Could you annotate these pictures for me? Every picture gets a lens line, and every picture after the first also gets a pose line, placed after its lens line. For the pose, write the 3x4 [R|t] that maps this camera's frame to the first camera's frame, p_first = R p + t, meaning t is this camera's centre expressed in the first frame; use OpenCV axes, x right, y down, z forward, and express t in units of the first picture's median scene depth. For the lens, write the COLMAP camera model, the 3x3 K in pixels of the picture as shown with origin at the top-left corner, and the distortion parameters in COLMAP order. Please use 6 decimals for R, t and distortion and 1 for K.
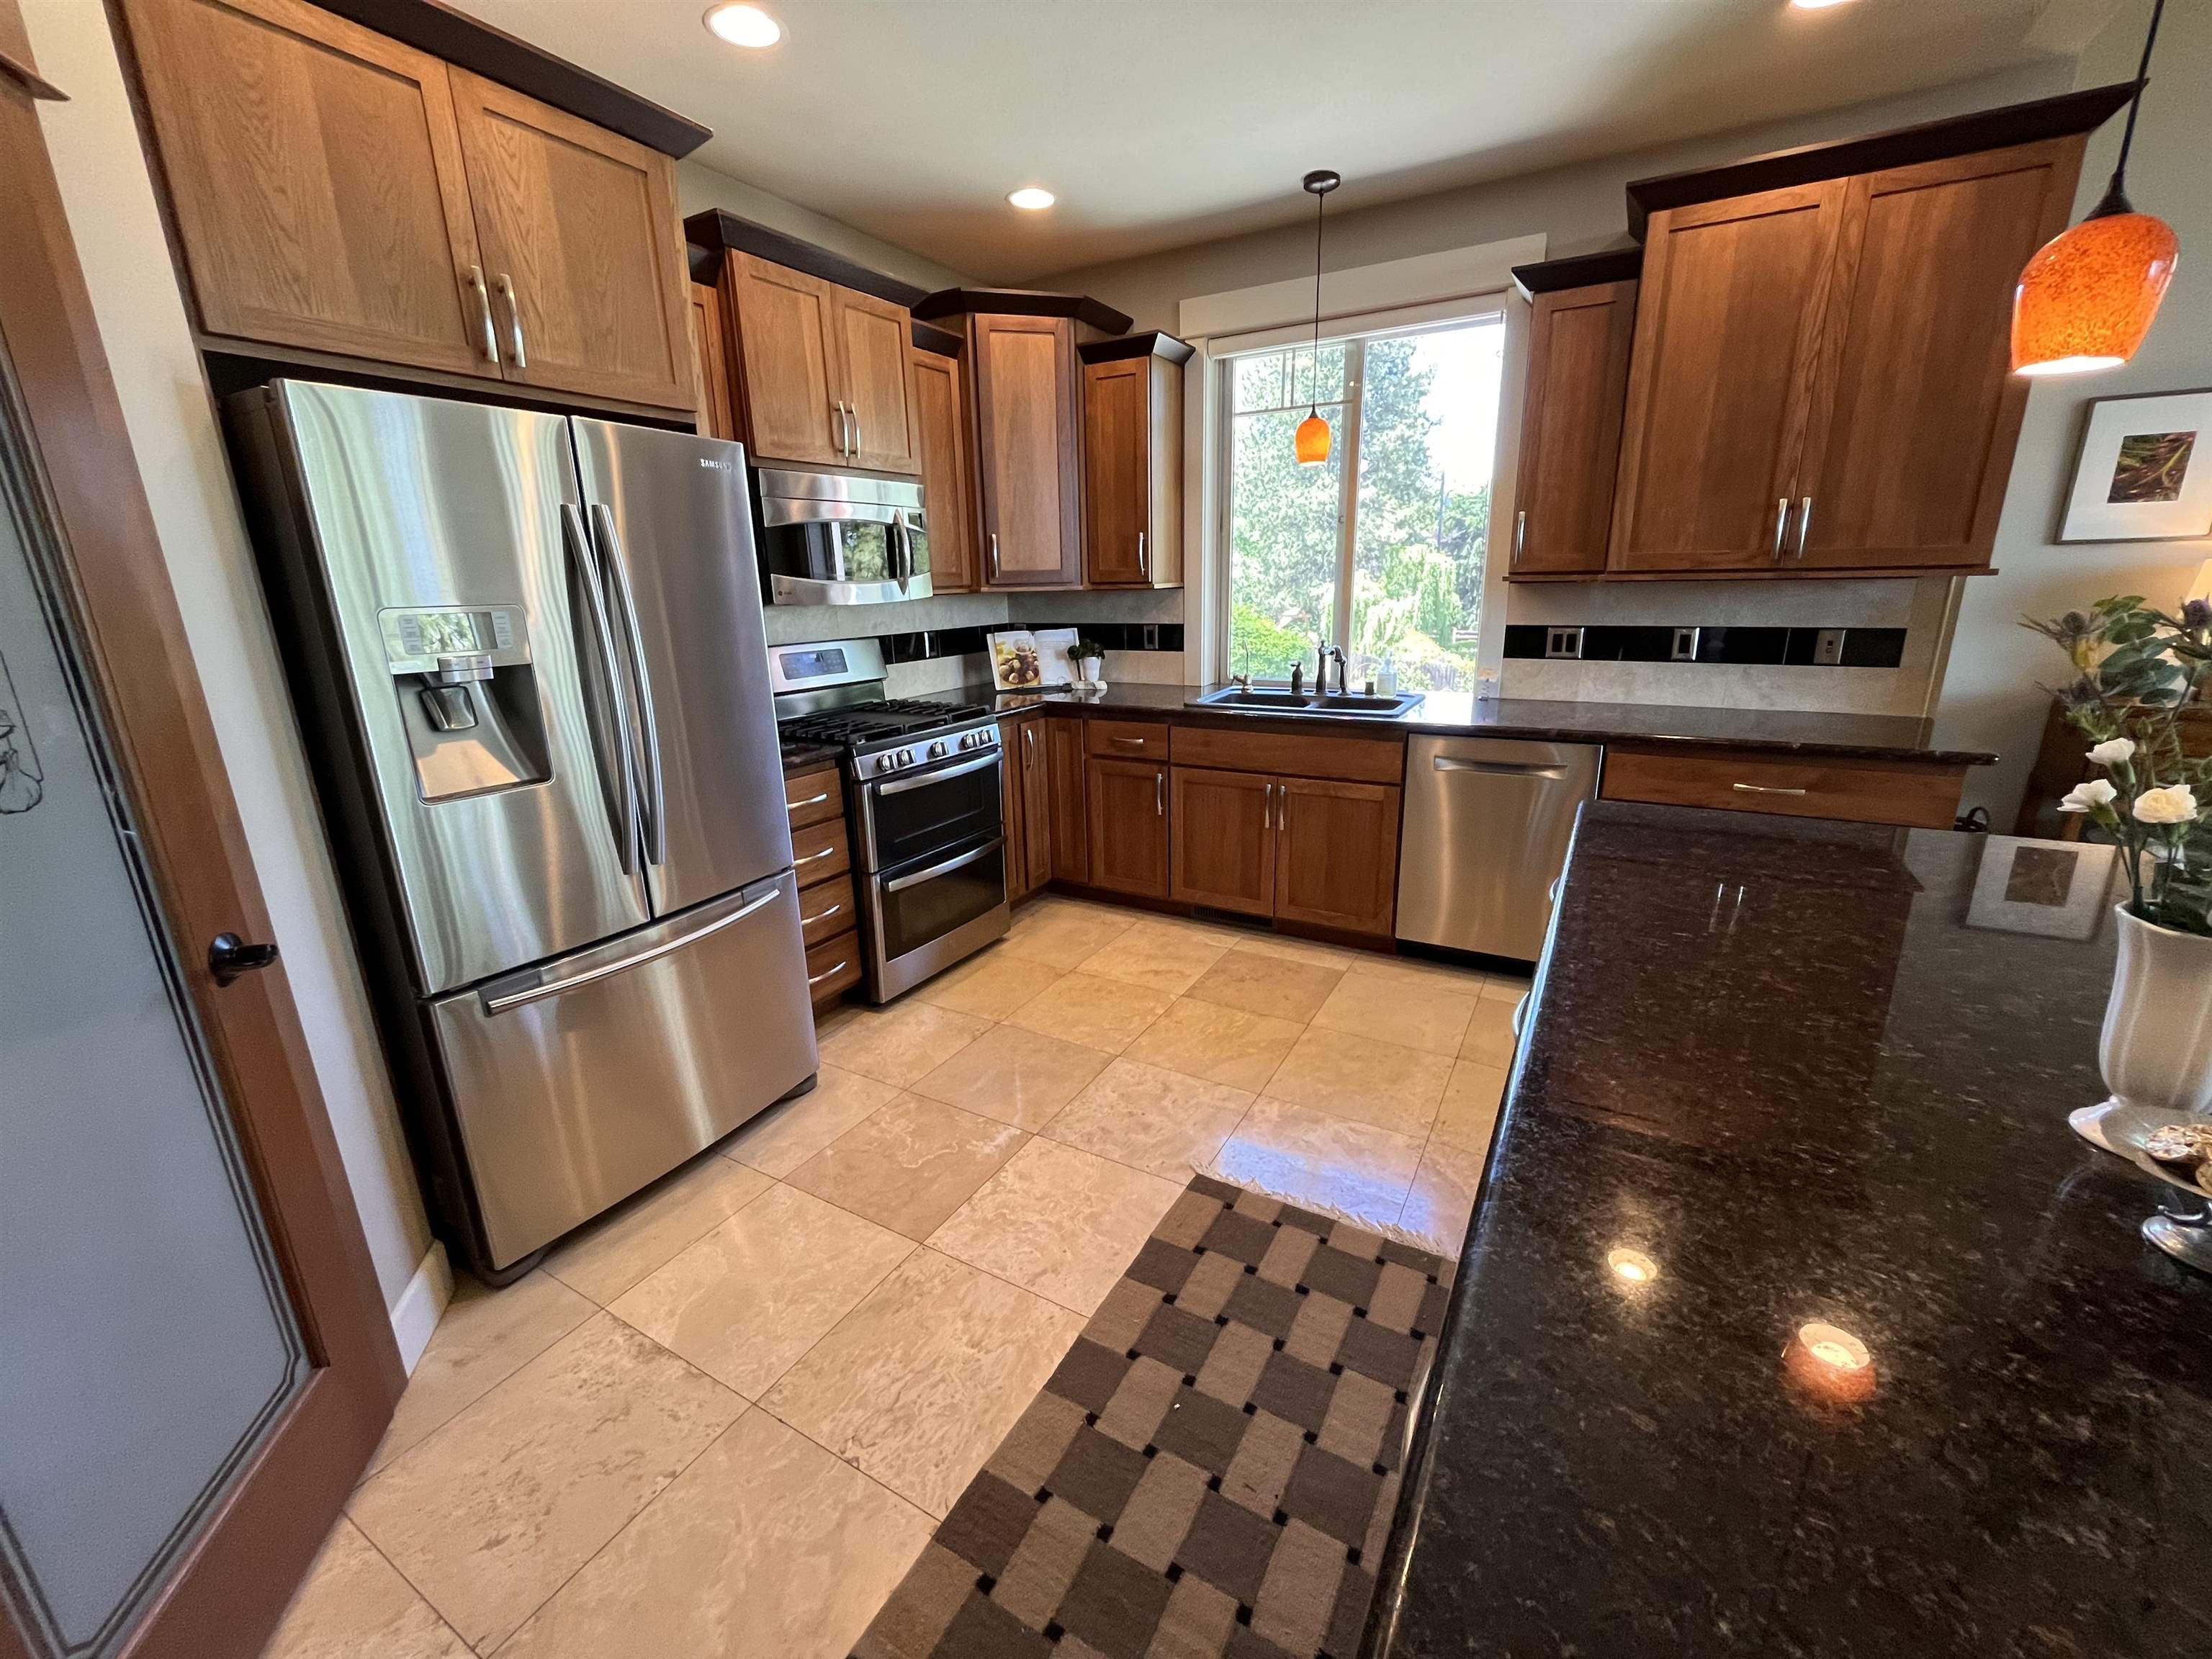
lens RADIAL K [[894.3, 0, 1106.2], [0, 894.3, 825.6], [0, 0, 1]] dist [-0.002257, -0.000688]
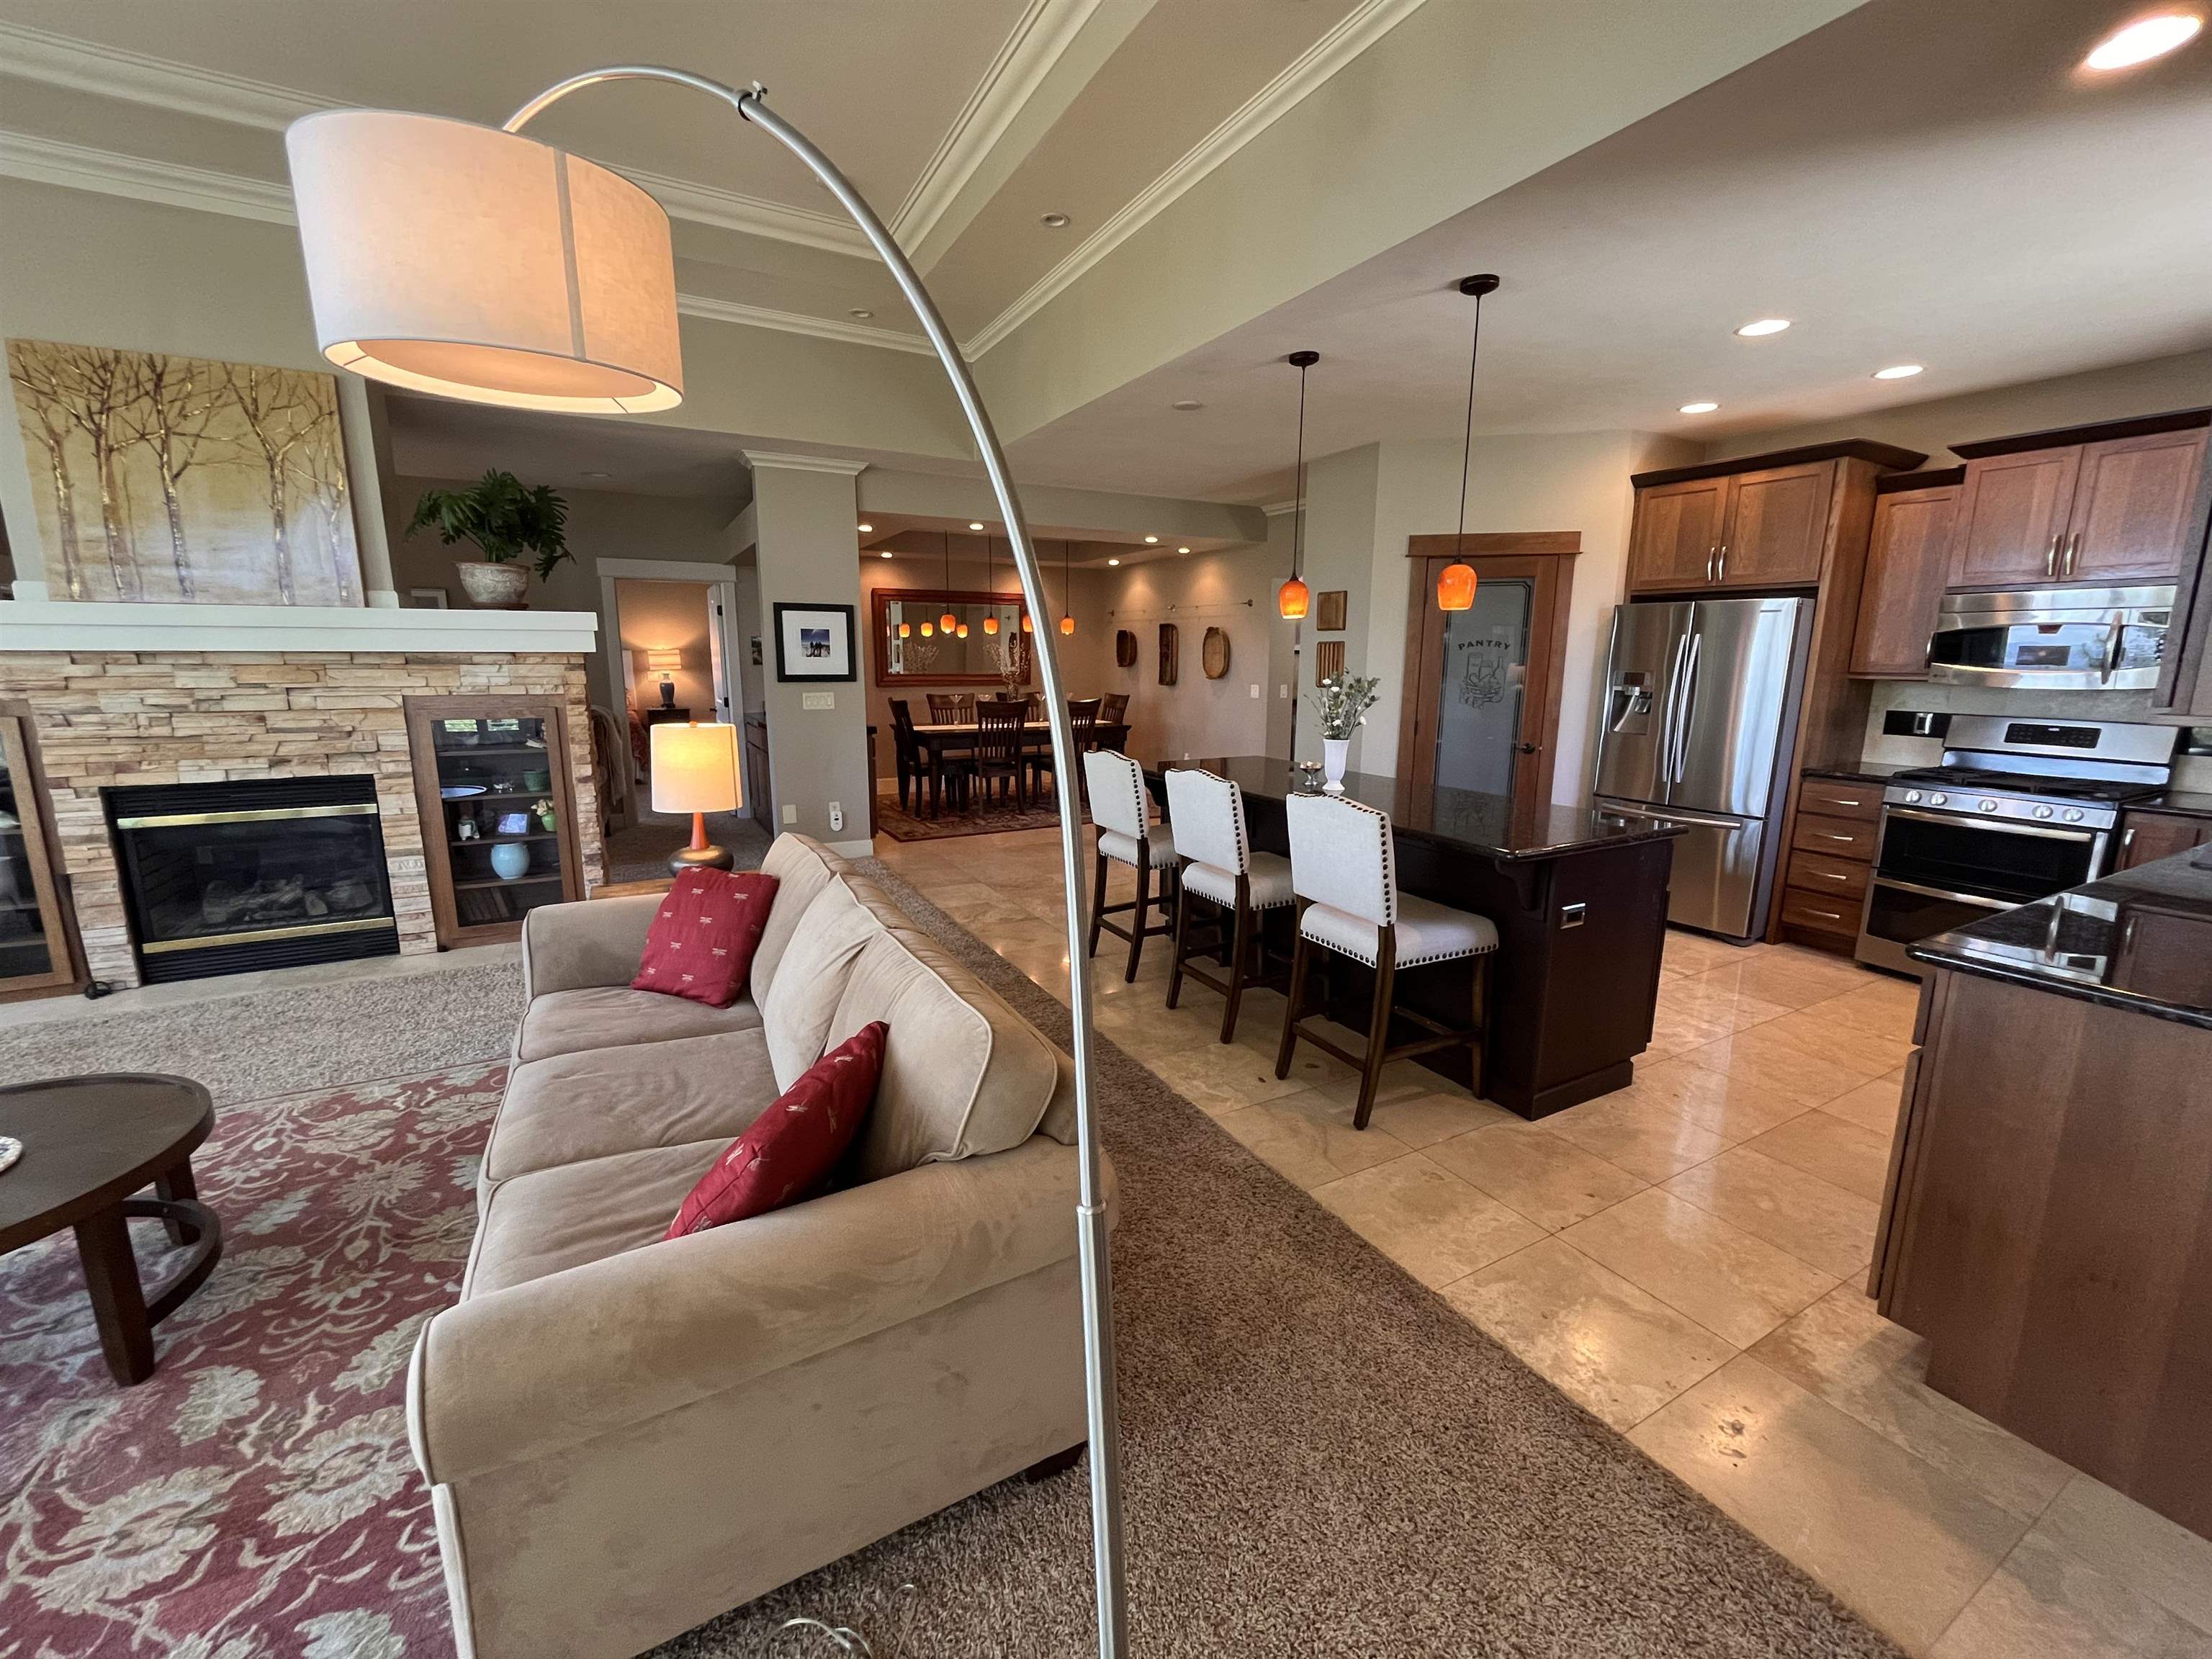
lens RADIAL K [[894.3, 0, 1106.2], [0, 894.3, 825.6], [0, 0, 1]] dist [-0.002257, -0.000688]
pose [[-0.523572, 0.181573, -0.832409, 1.566112], [-0.222713, 0.913886, 0.339429, -0.219612], [0.822357, 0.363103, -0.438046, 0.583985]]
